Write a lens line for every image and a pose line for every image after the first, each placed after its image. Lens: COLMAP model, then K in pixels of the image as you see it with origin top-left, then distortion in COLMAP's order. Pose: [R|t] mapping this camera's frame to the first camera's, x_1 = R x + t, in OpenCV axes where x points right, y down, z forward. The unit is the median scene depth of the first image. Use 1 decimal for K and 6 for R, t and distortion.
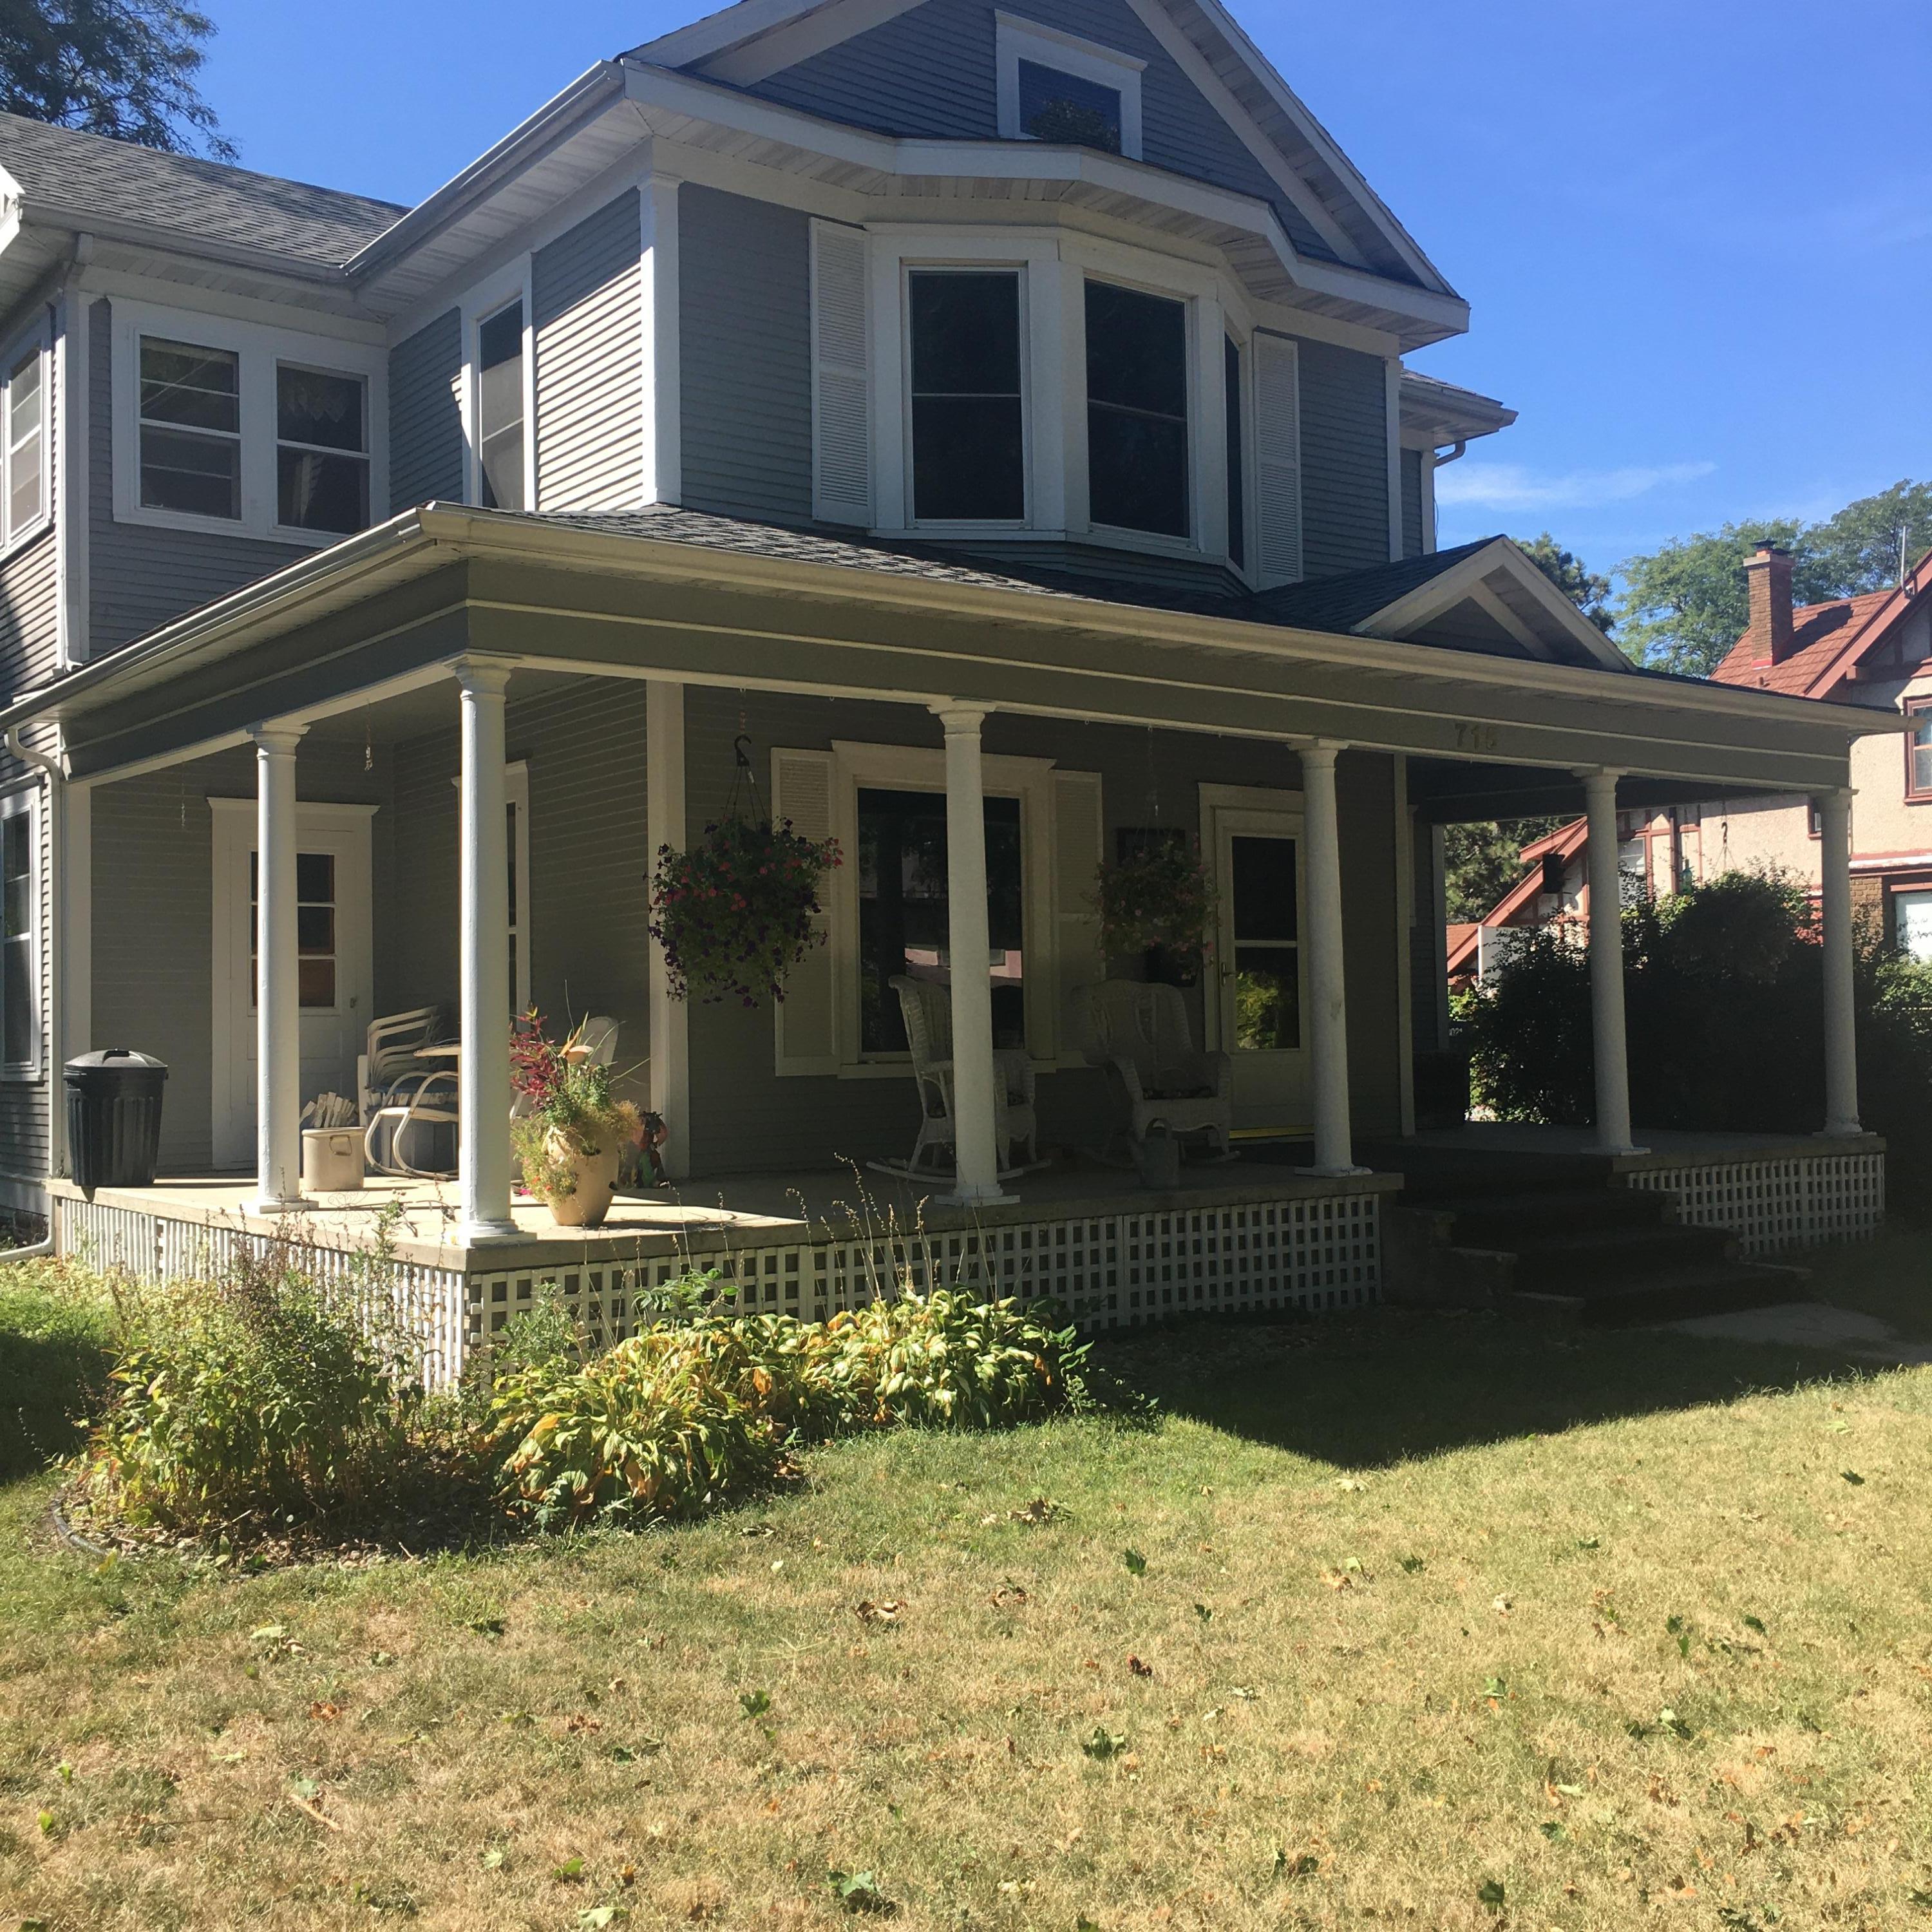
lens RADIAL K [[2217.3, 0, 966.0], [0, 2217.3, 966.0], [0, 0, 1]] dist [0.043475, 0.009895]
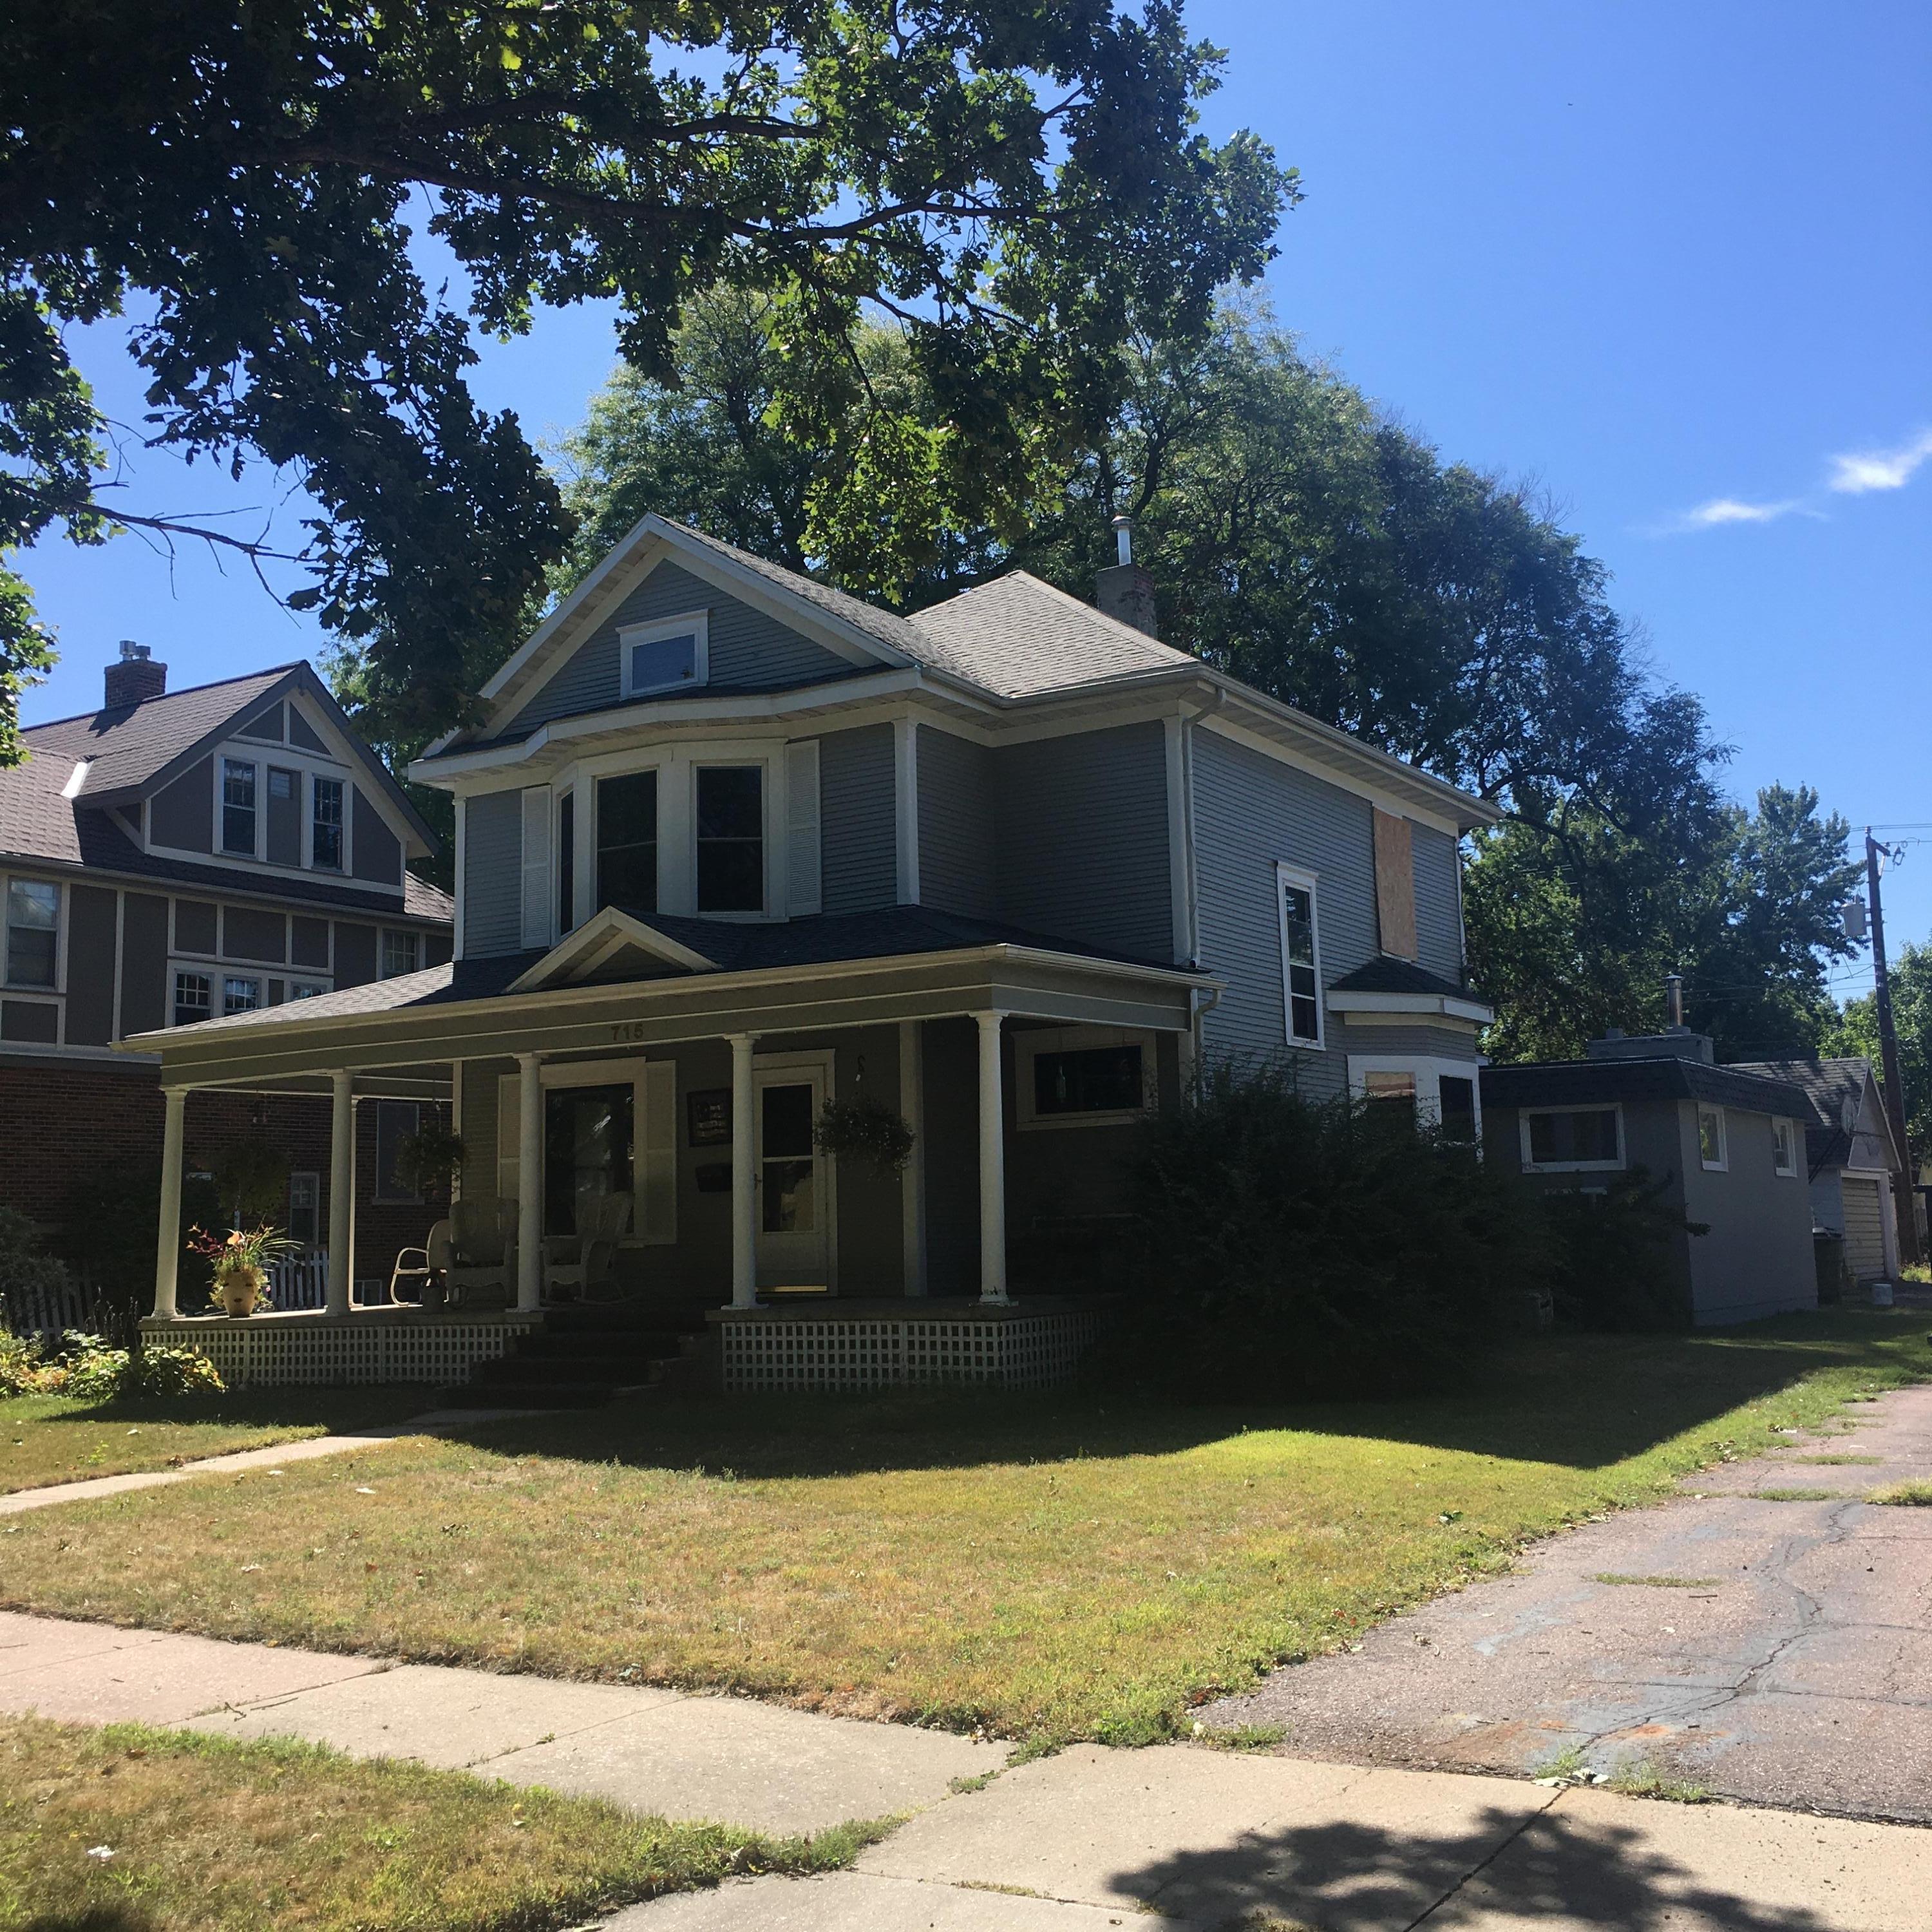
lens RADIAL K [[2251.7, 0, 959.1], [0, 2251.7, 933.3], [0, 0, 1]] dist [0.065254, -0.040875]
pose [[0.342489, -0.120030, -0.931823, 1.645402], [0.051545, 0.992712, -0.108927, 0.010674], [0.938107, -0.010725, 0.346180, 0.617990]]
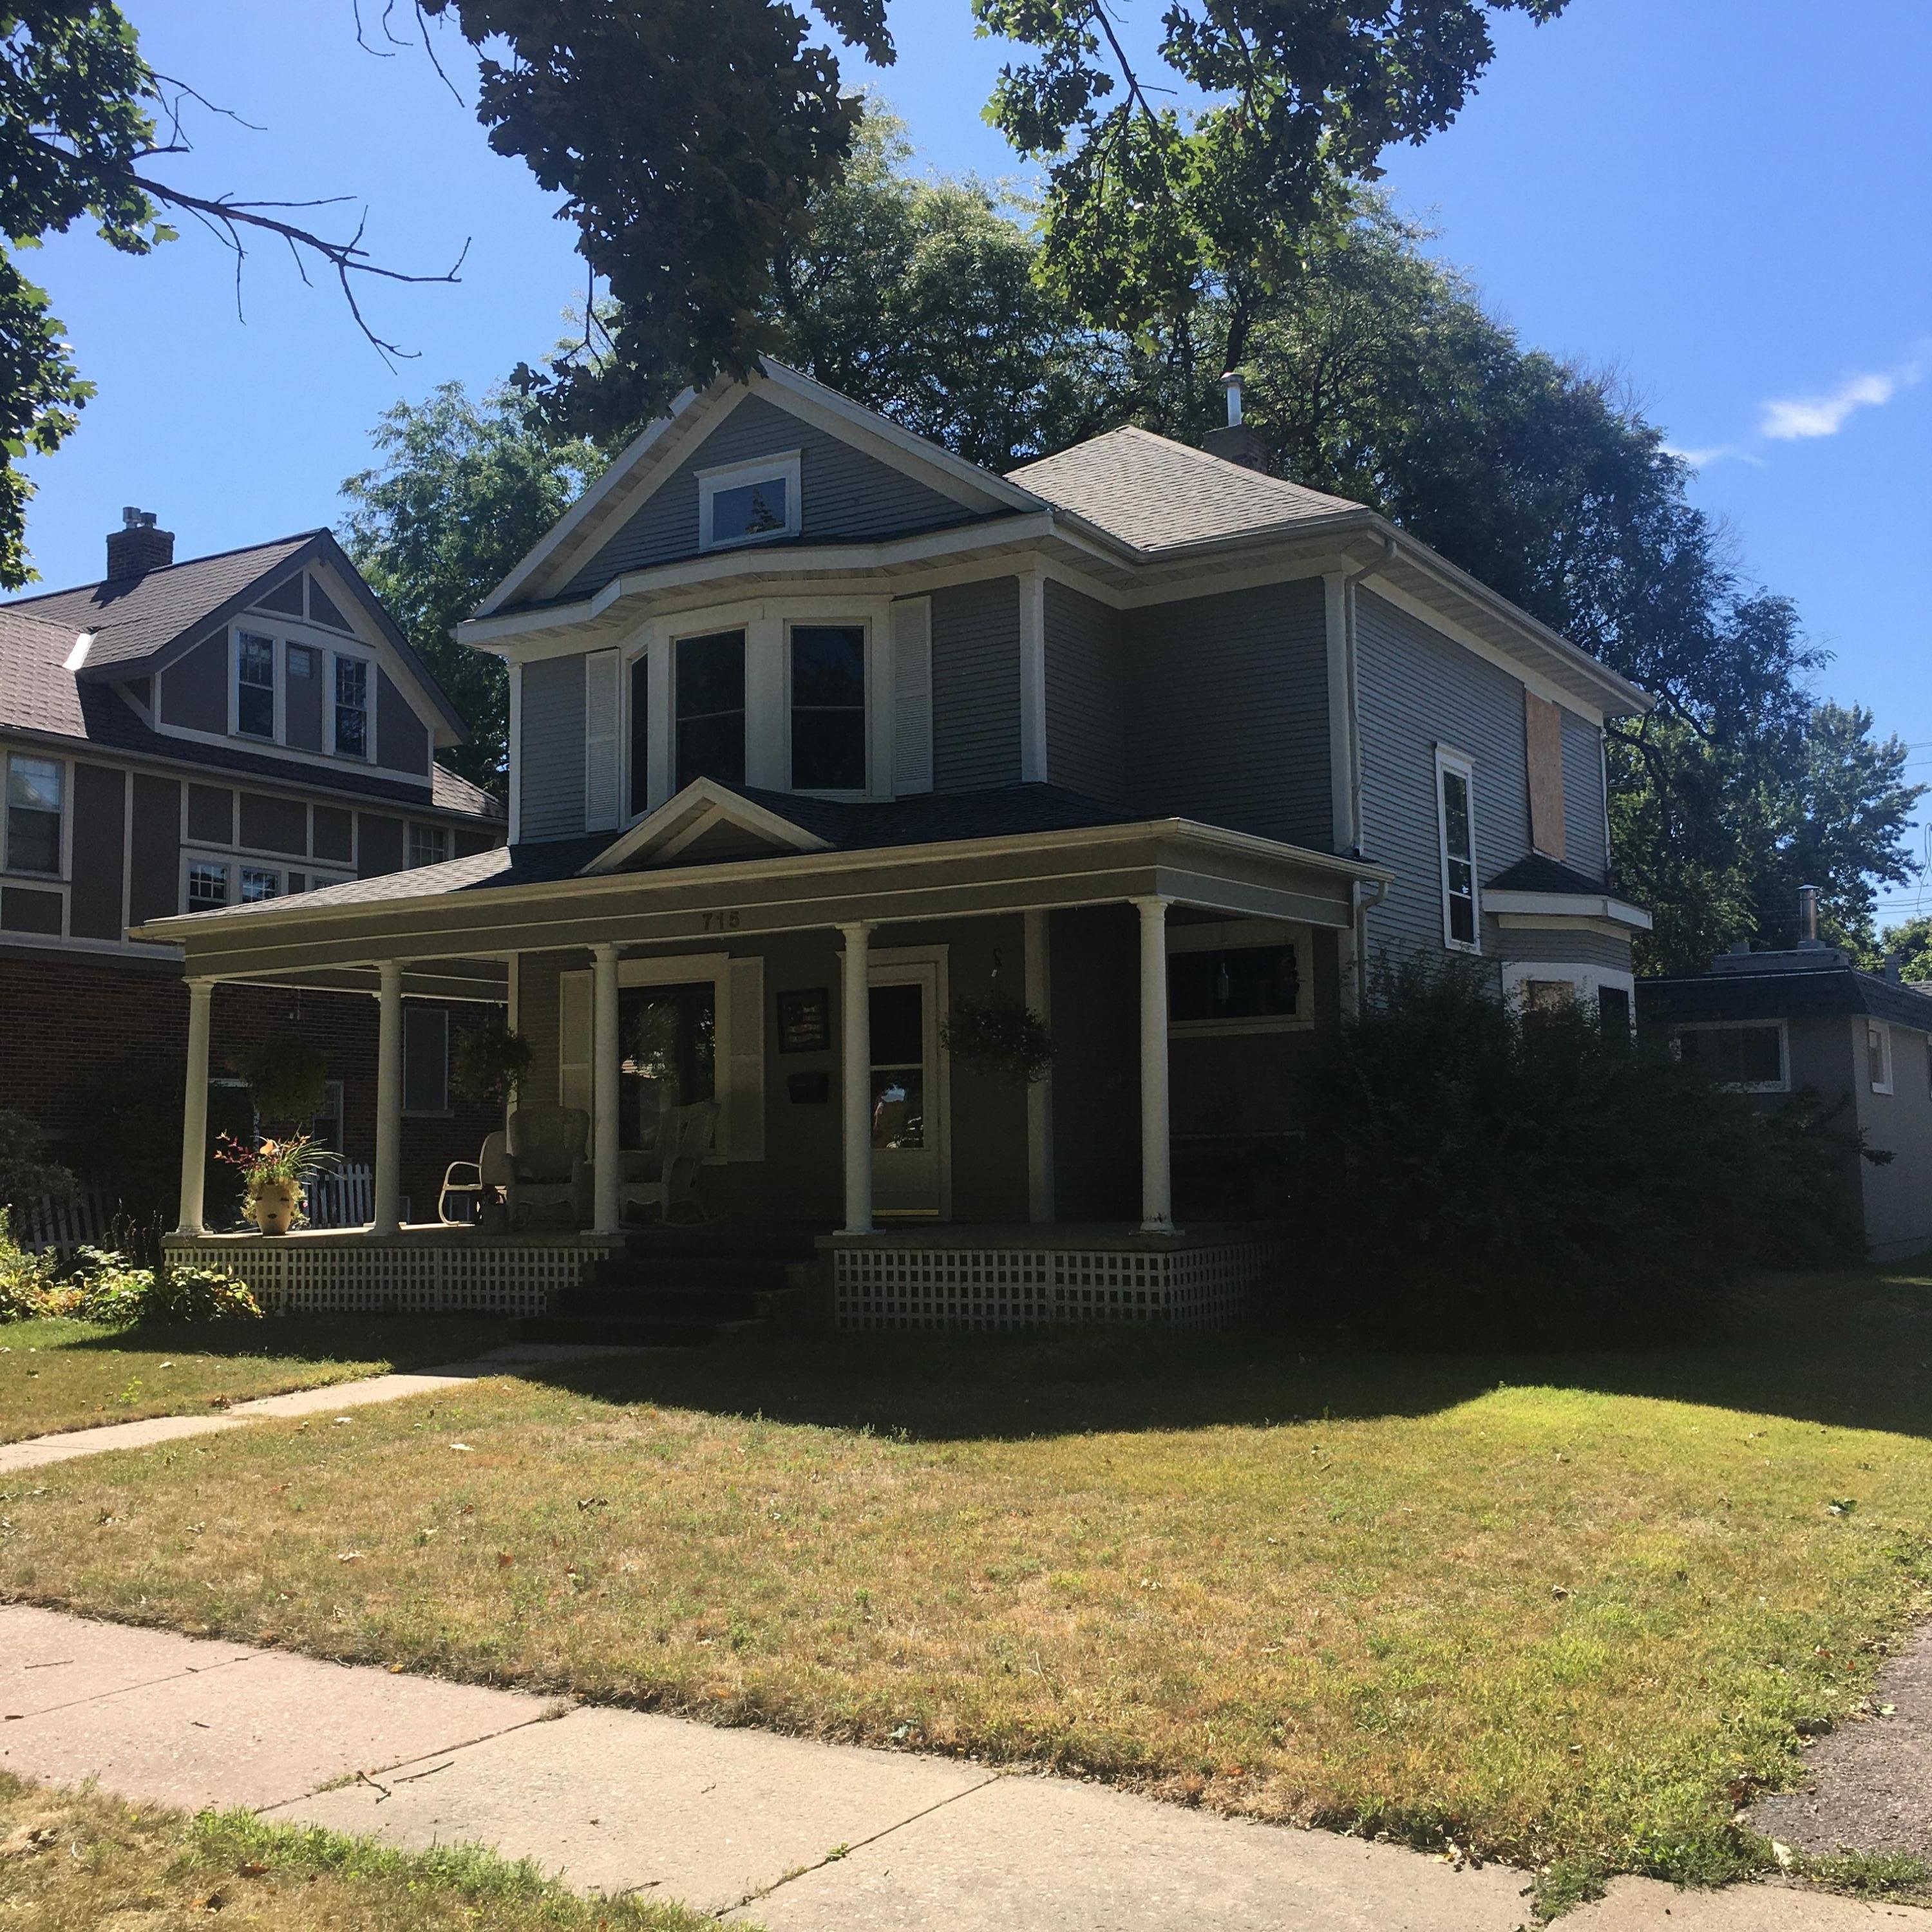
lens RADIAL K [[2217.3, 0, 966.0], [0, 2217.3, 966.0], [0, 0, 1]] dist [0.043475, 0.009895]
pose [[0.356559, -0.072137, -0.931484, 1.429885], [0.039732, 0.997284, -0.062023, 0.013948], [0.933427, -0.014894, 0.358457, 0.597836]]
